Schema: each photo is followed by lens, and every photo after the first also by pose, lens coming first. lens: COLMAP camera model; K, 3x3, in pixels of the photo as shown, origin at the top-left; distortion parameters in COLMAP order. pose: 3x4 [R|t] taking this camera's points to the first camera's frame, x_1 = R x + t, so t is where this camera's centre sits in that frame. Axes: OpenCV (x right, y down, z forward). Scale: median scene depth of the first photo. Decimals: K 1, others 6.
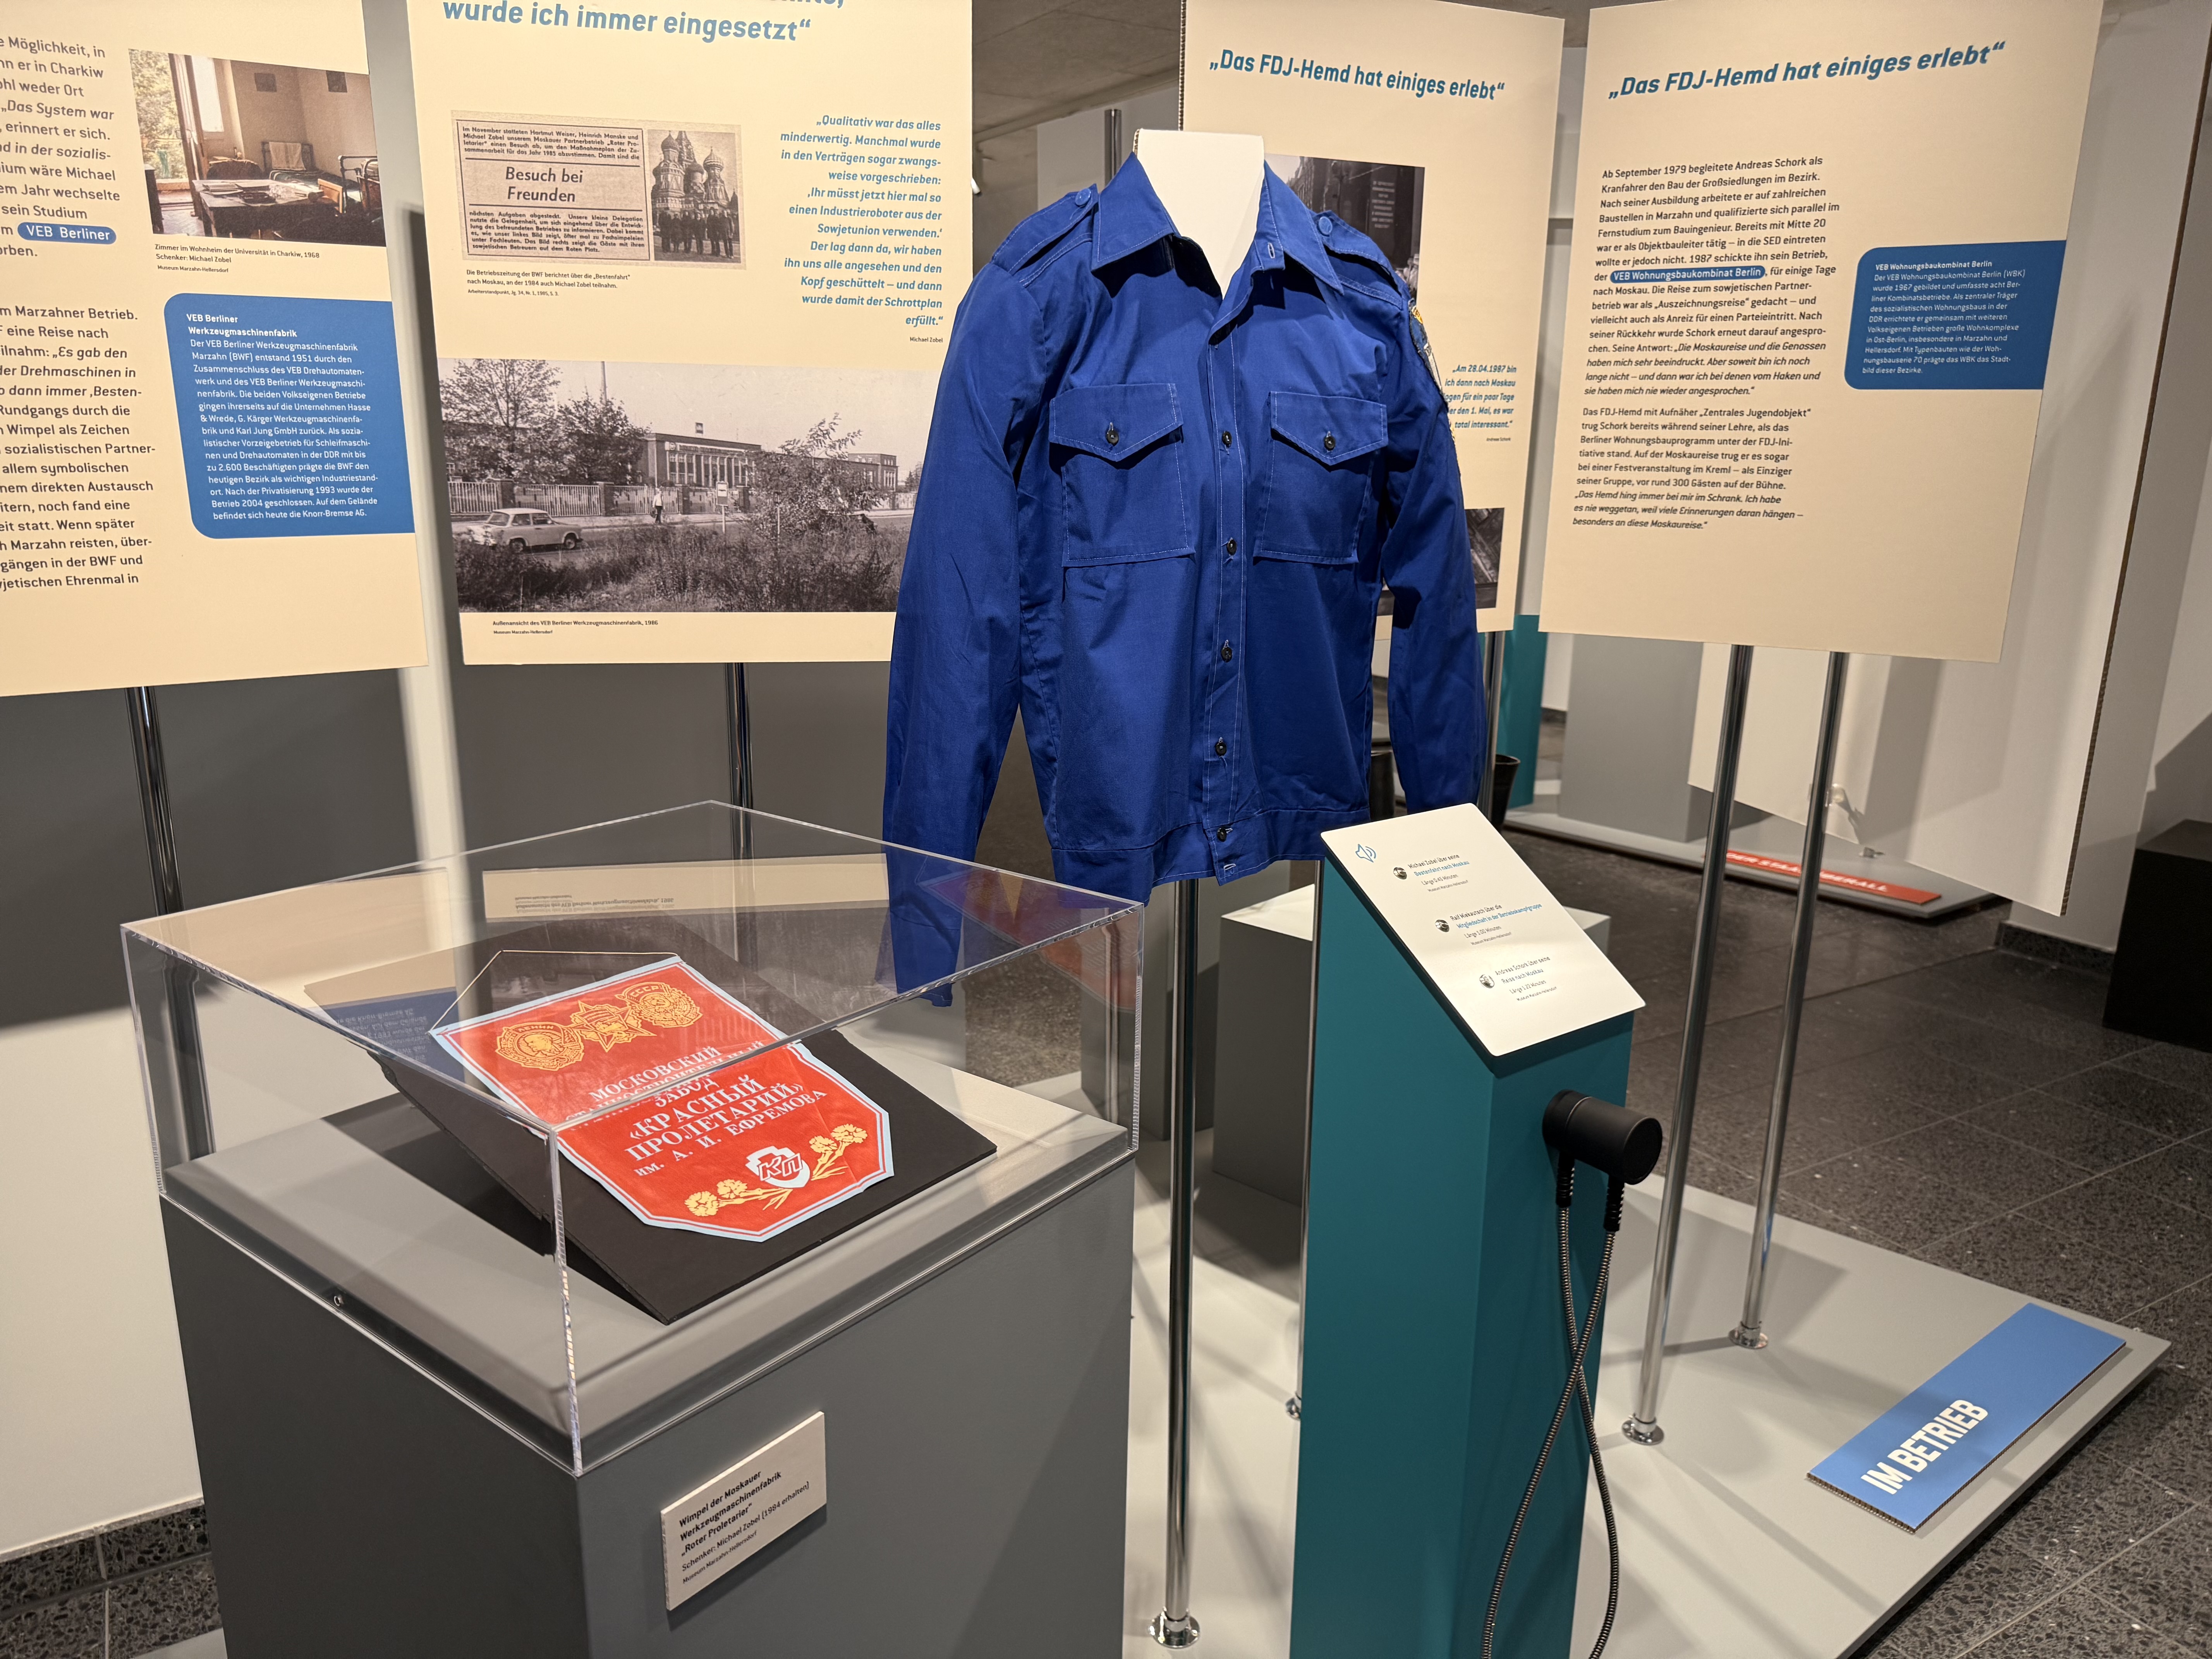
lens RADIAL K [[1525.6, 0, 1097.9], [0, 1525.6, 844.0], [0, 0, 1]] dist [0.053867, -0.061824]
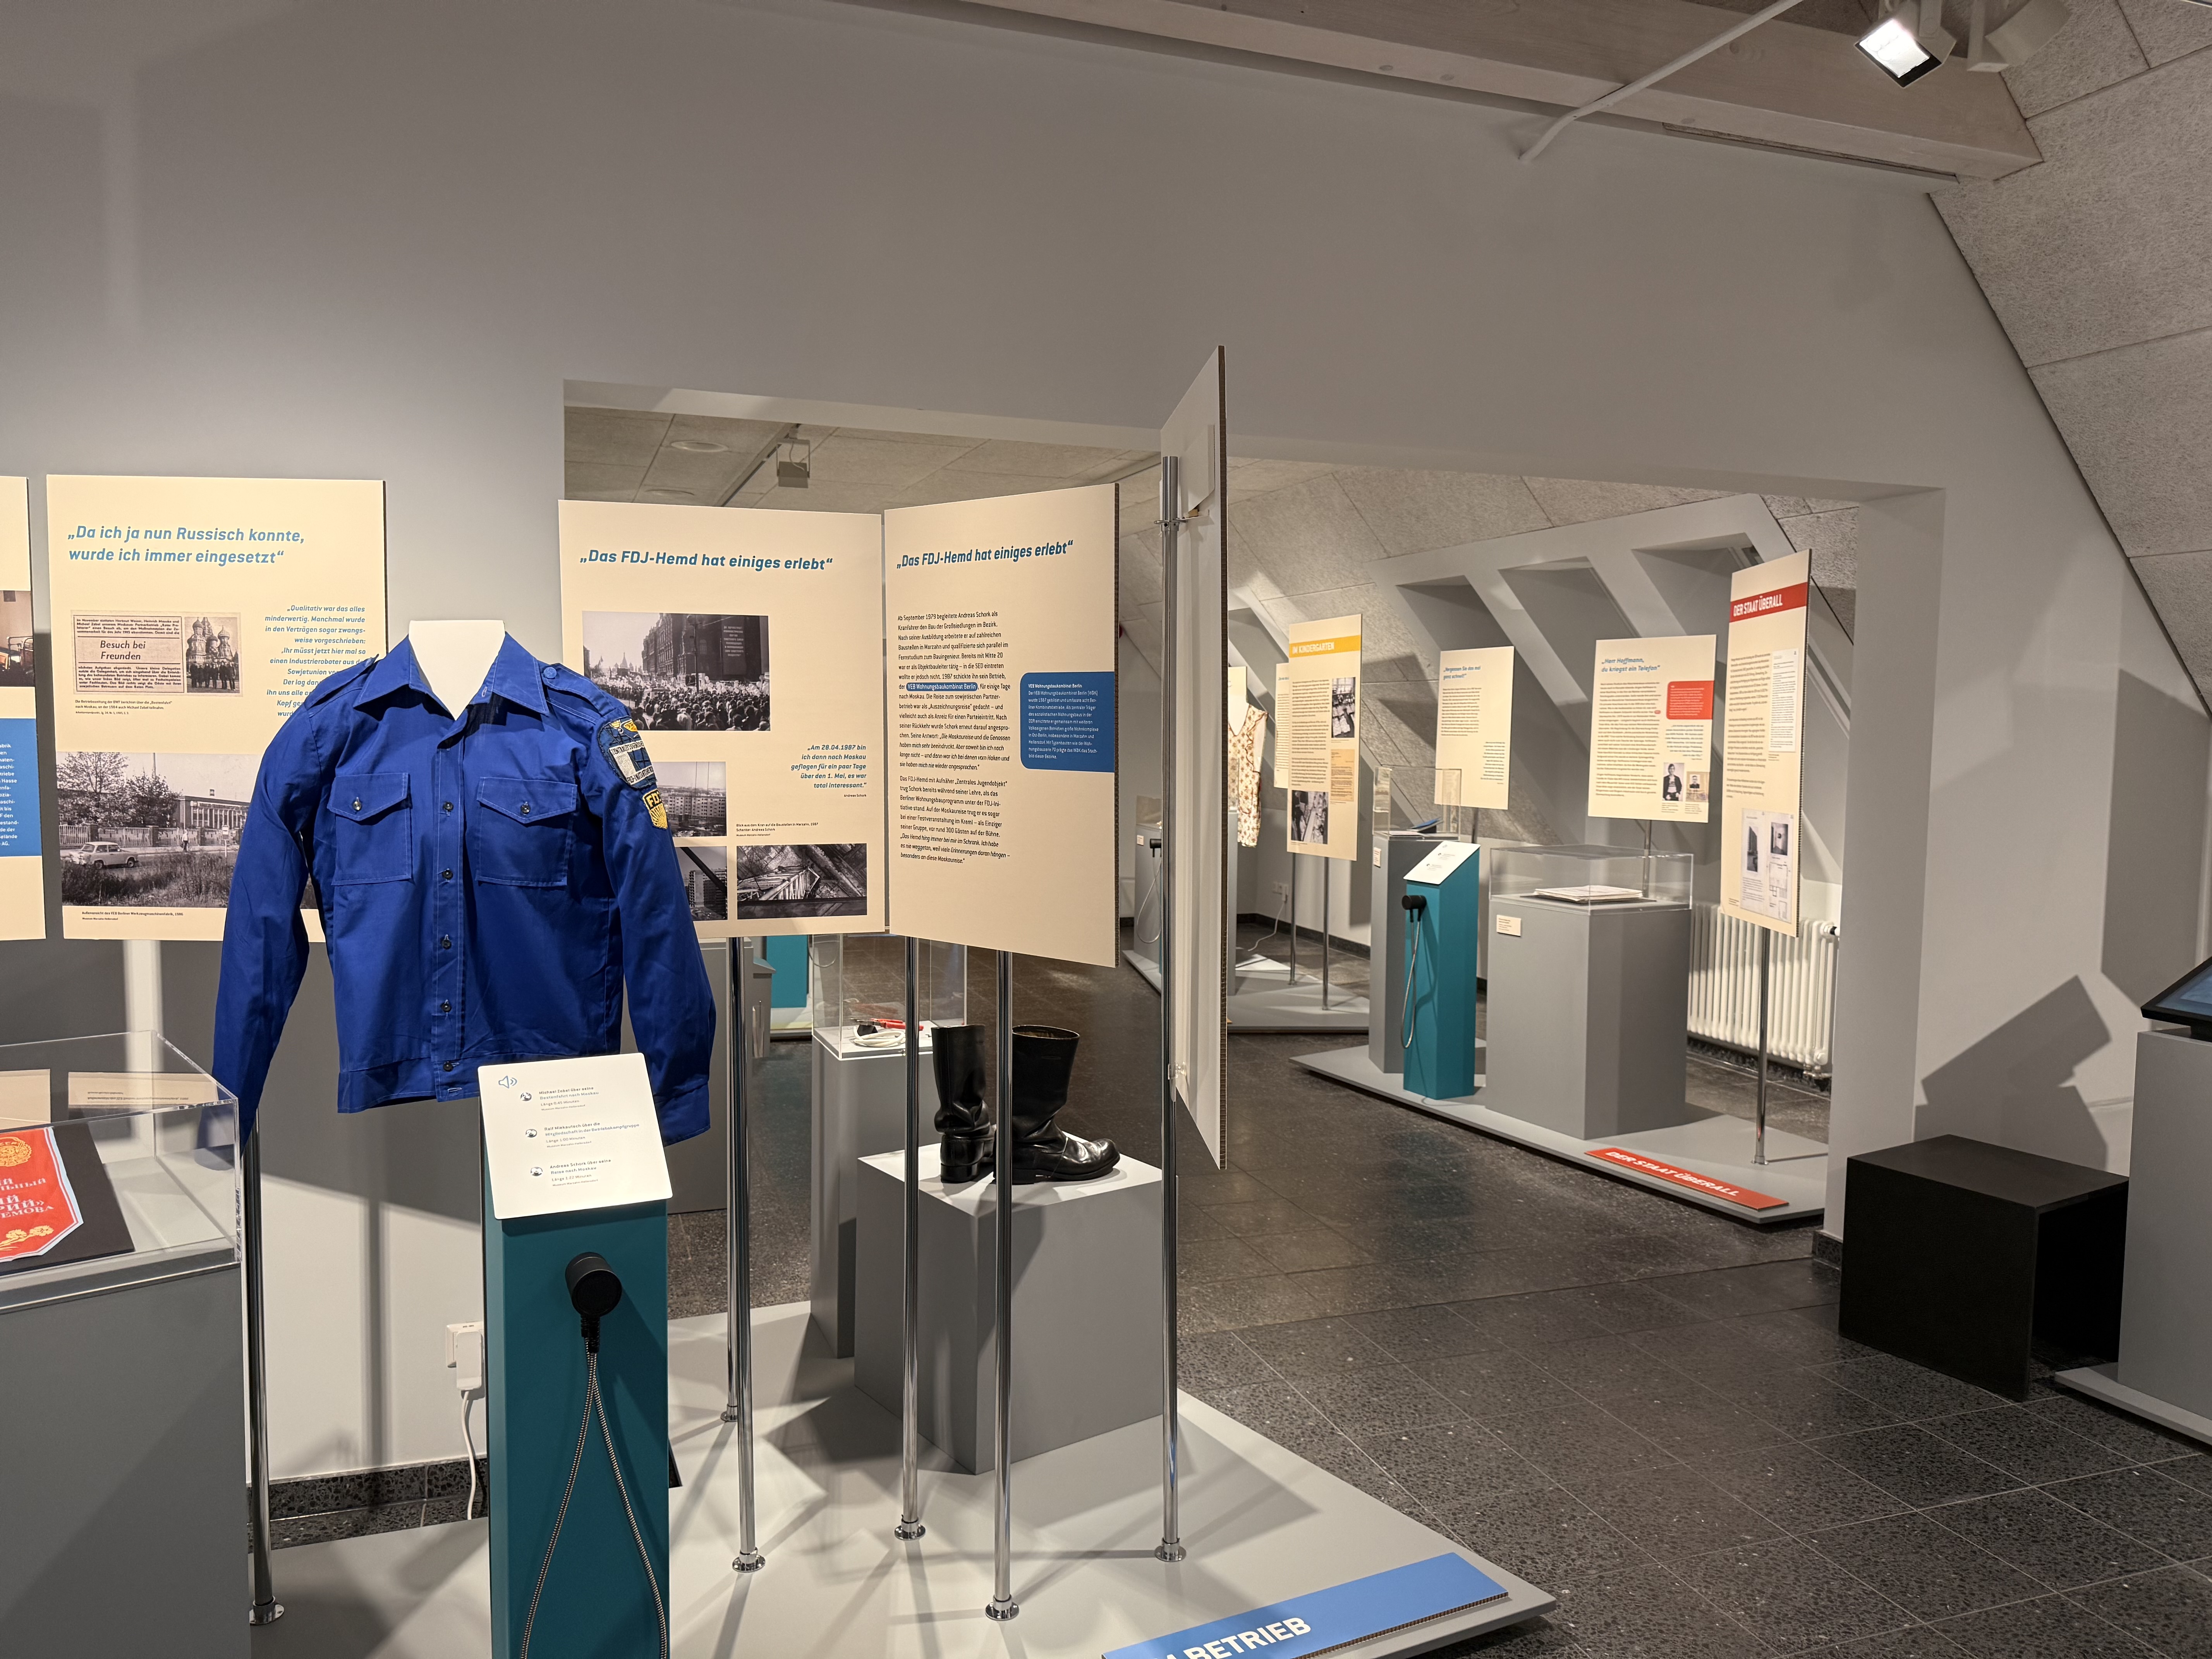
lens RADIAL K [[1525.6, 0, 1118.3], [0, 1525.6, 841.5], [0, 0, 1]] dist [0.053867, -0.061824]
pose [[0.982563, 0.015499, -0.185280, 0.962780], [-0.049842, 0.982002, -0.182174, 0.018714], [0.179122, 0.188232, 0.965652, -0.349909]]
